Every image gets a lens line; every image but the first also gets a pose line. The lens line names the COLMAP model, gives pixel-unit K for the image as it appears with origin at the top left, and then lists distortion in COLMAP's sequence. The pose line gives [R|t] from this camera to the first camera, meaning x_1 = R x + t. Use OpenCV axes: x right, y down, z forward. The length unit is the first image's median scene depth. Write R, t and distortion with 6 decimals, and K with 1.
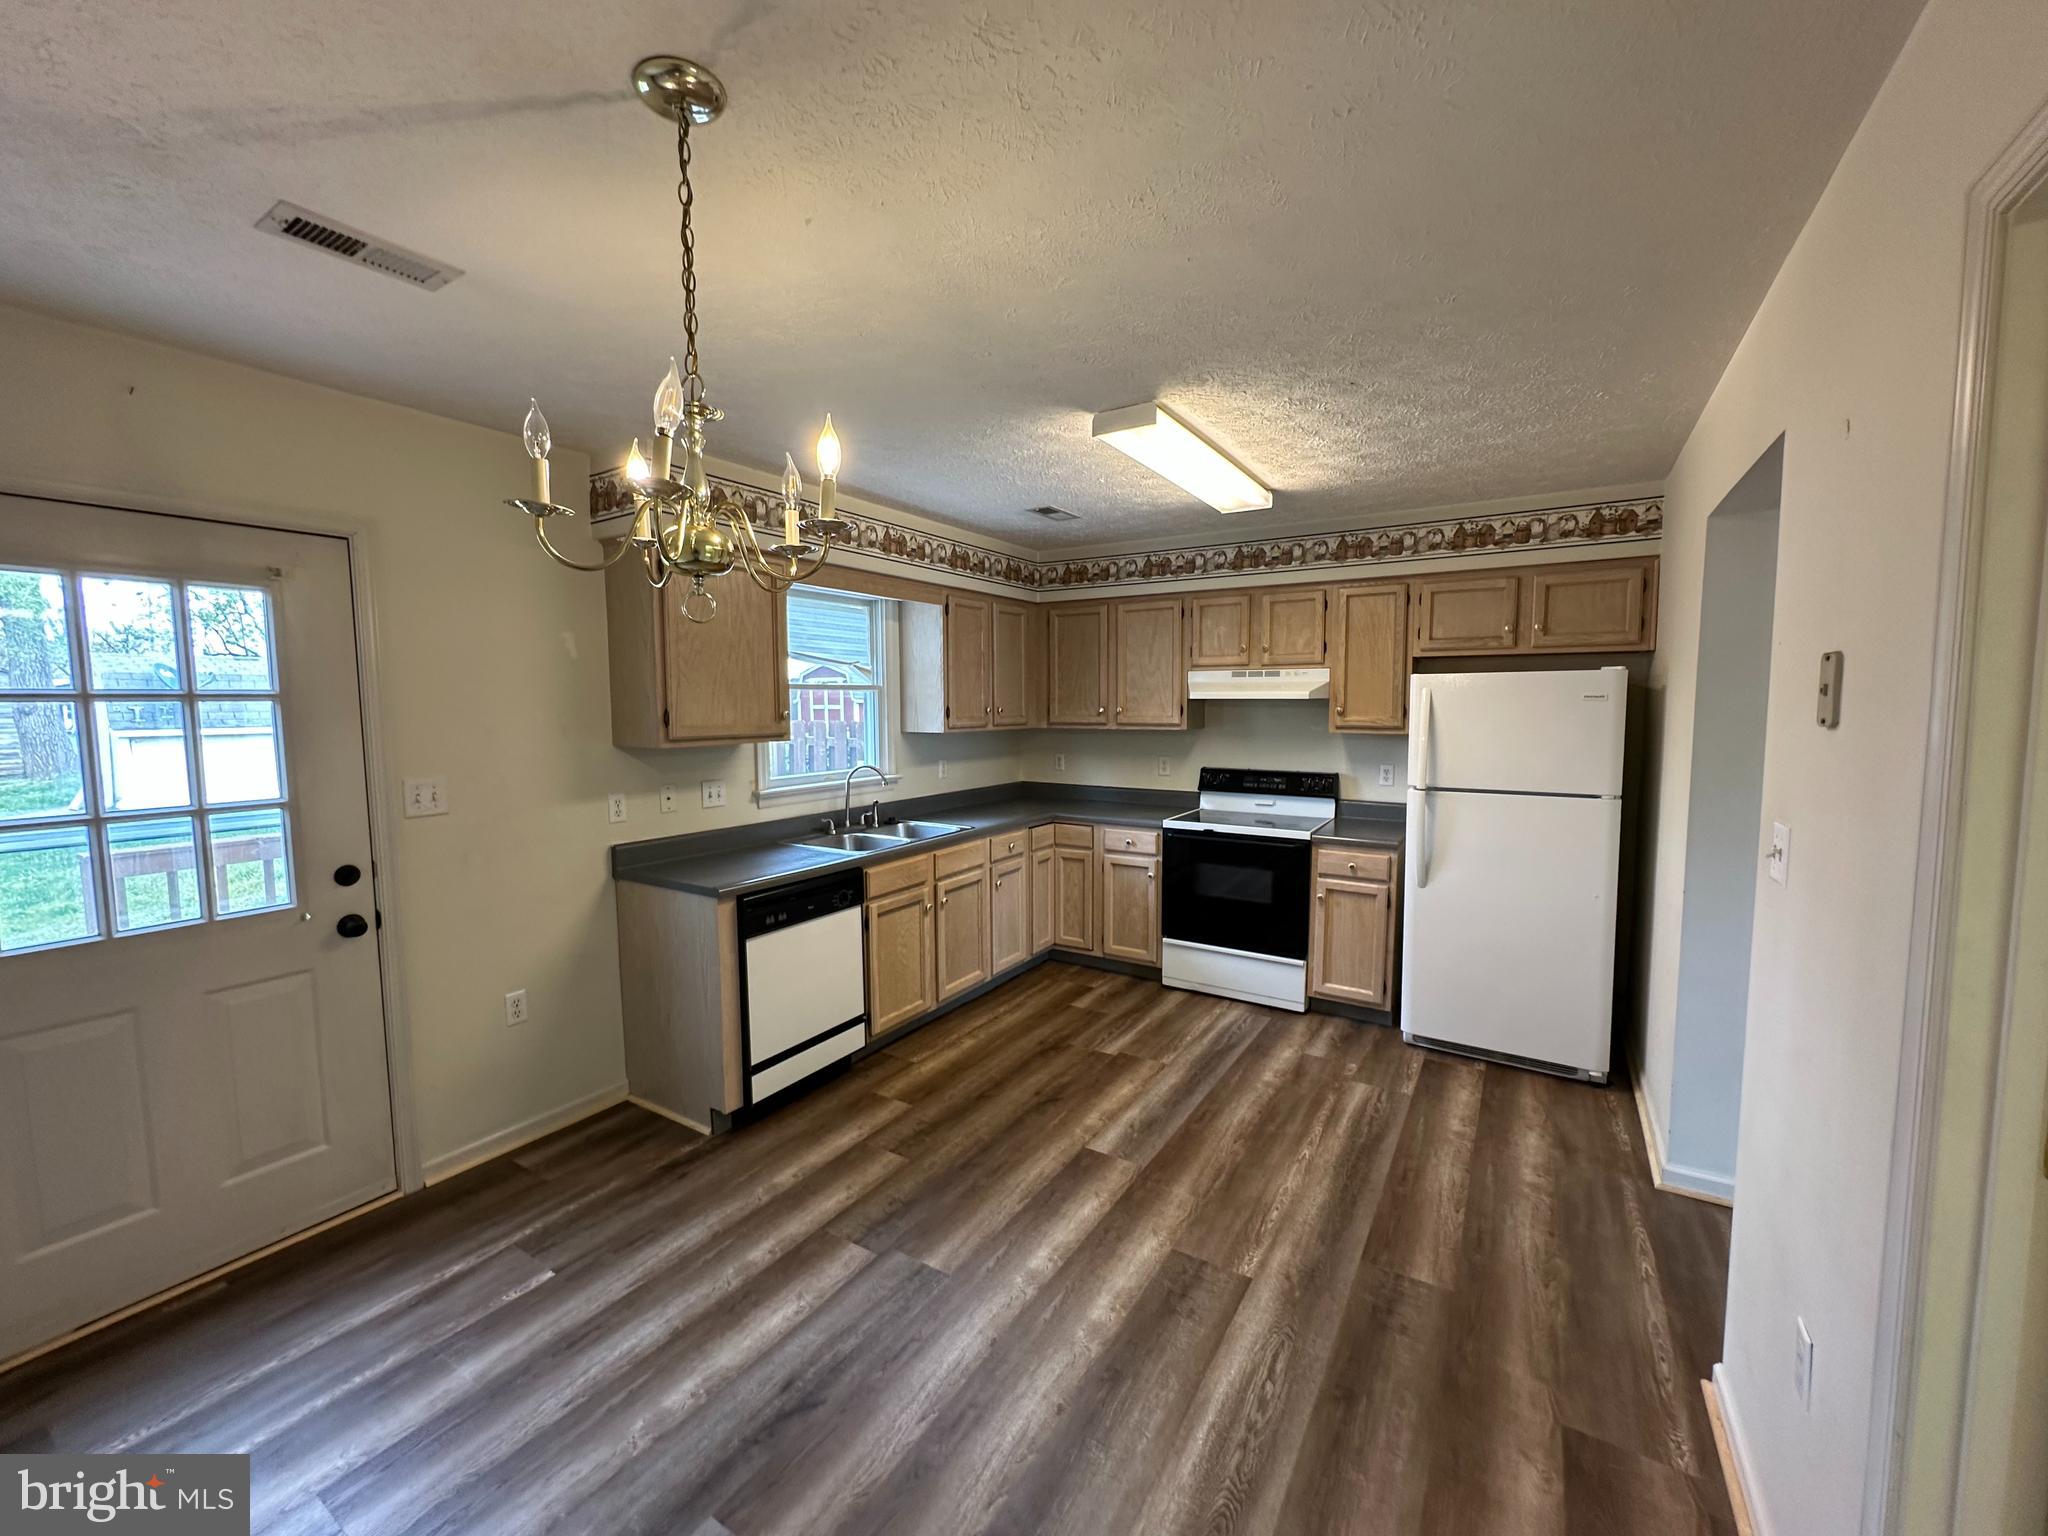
lens RADIAL K [[816.6, 0, 1024.8], [0, 816.6, 771.0], [0, 0, 1]] dist [-0.002055, 0.000279]
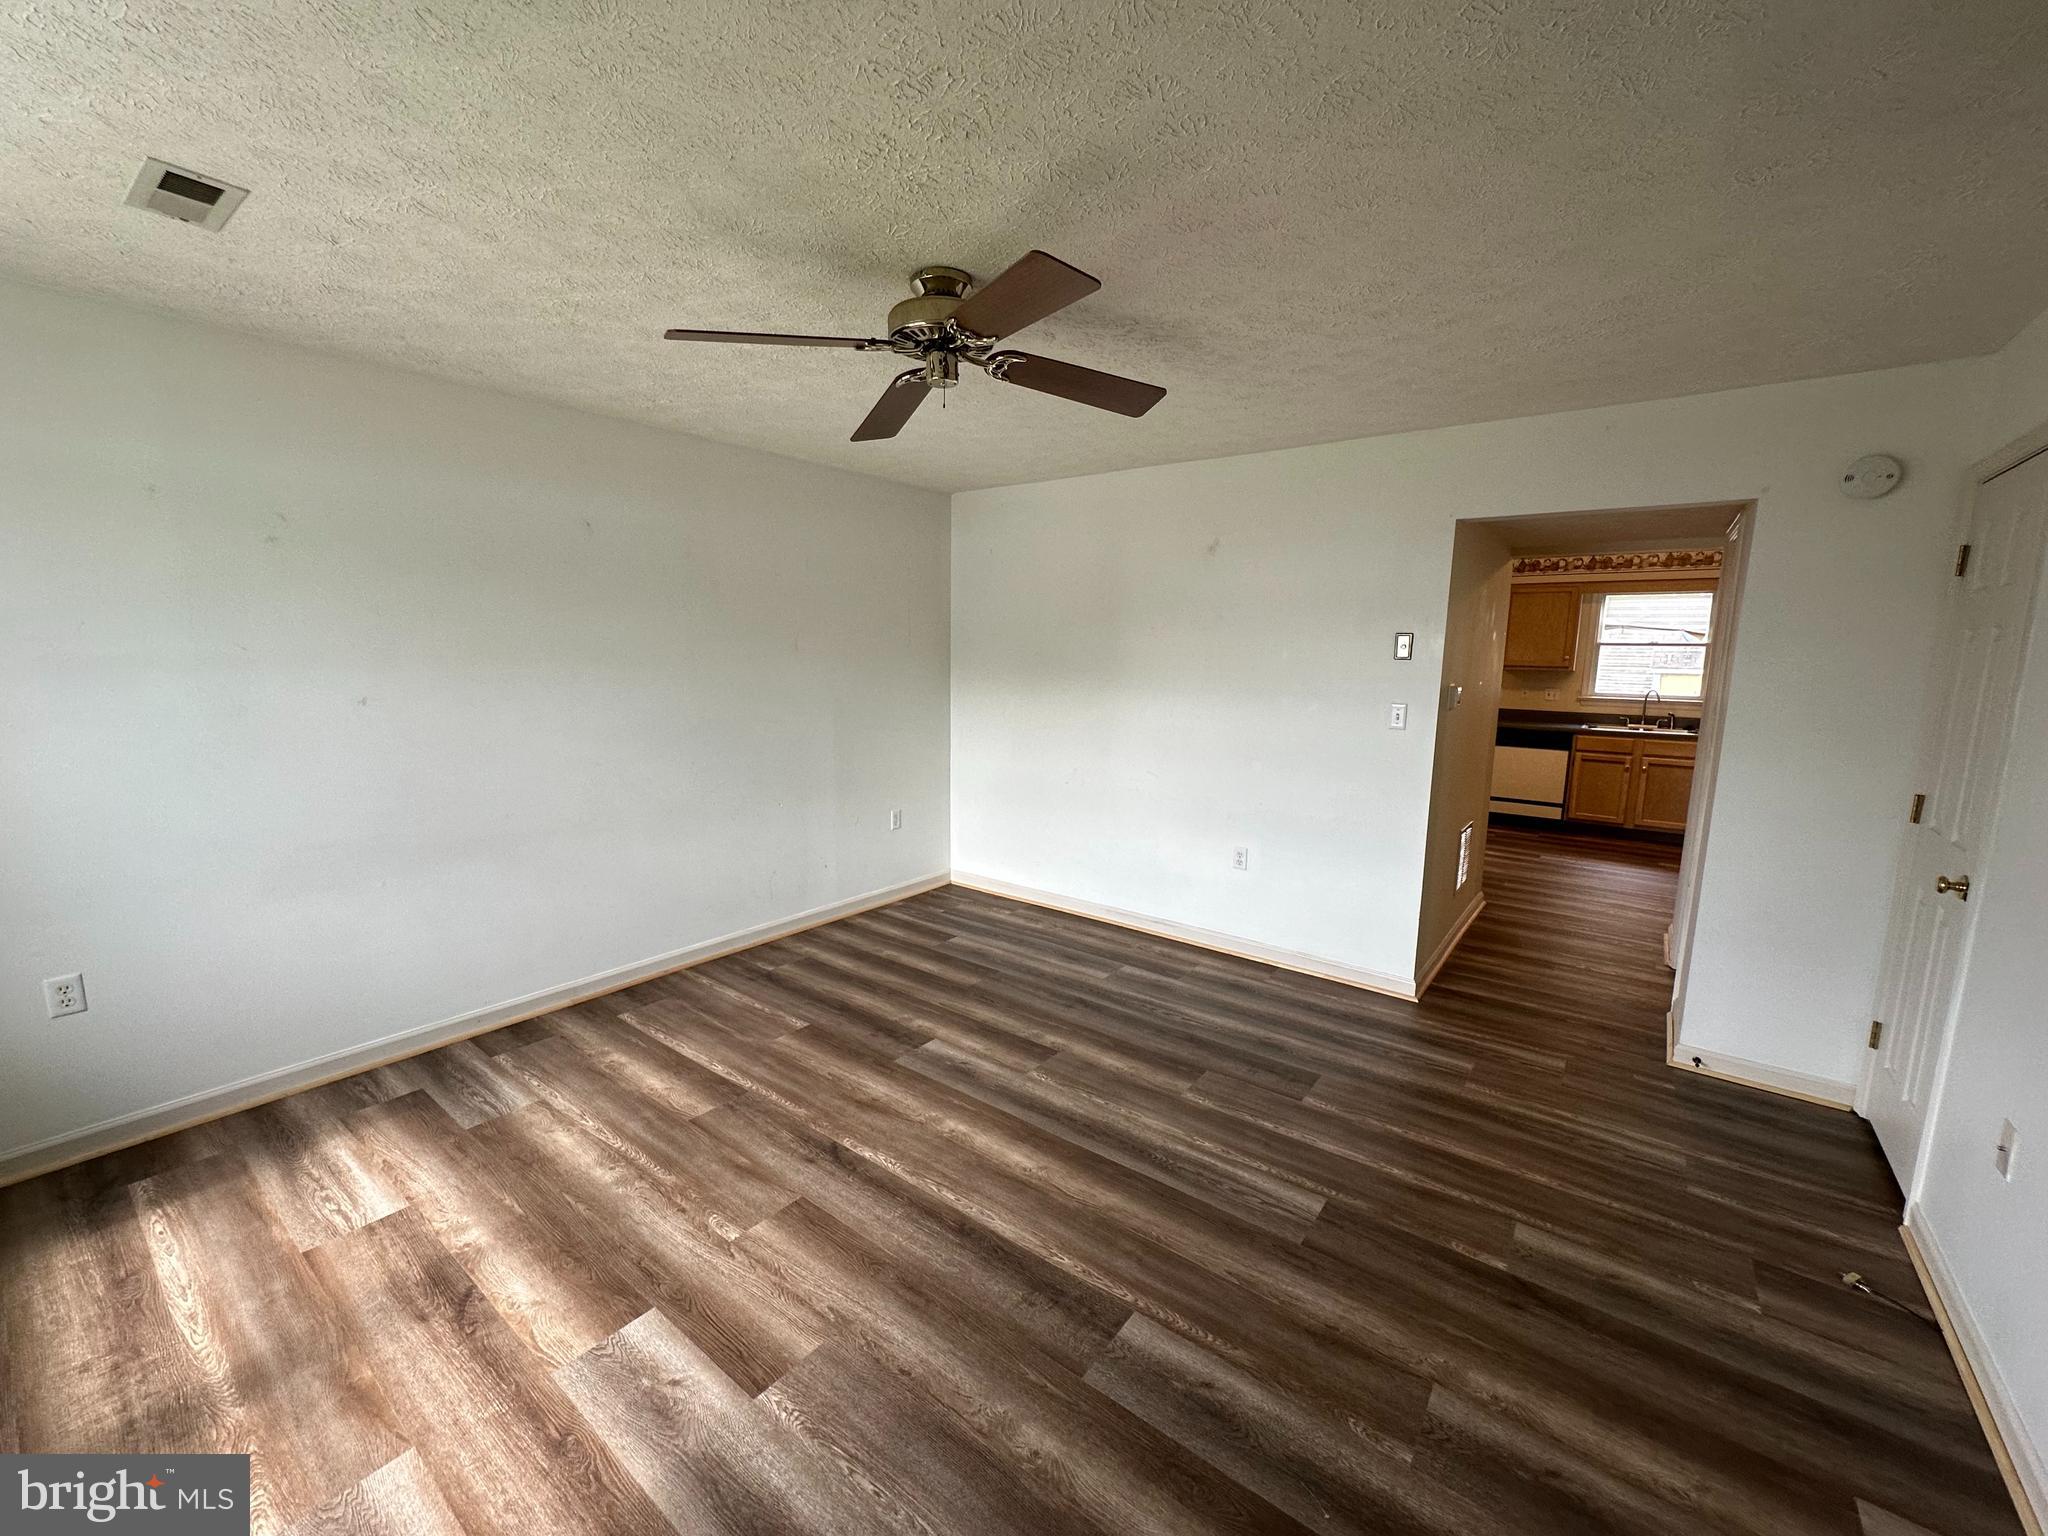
lens RADIAL K [[816.6, 0, 1023.3], [0, 816.6, 768.1], [0, 0, 1]] dist [-0.002055, 0.000279]
pose [[-0.086061, 0.153478, -0.984397, 1.890096], [-0.096297, 0.982155, 0.161547, 0.005742], [0.991625, 0.108697, -0.069745, -0.213937]]
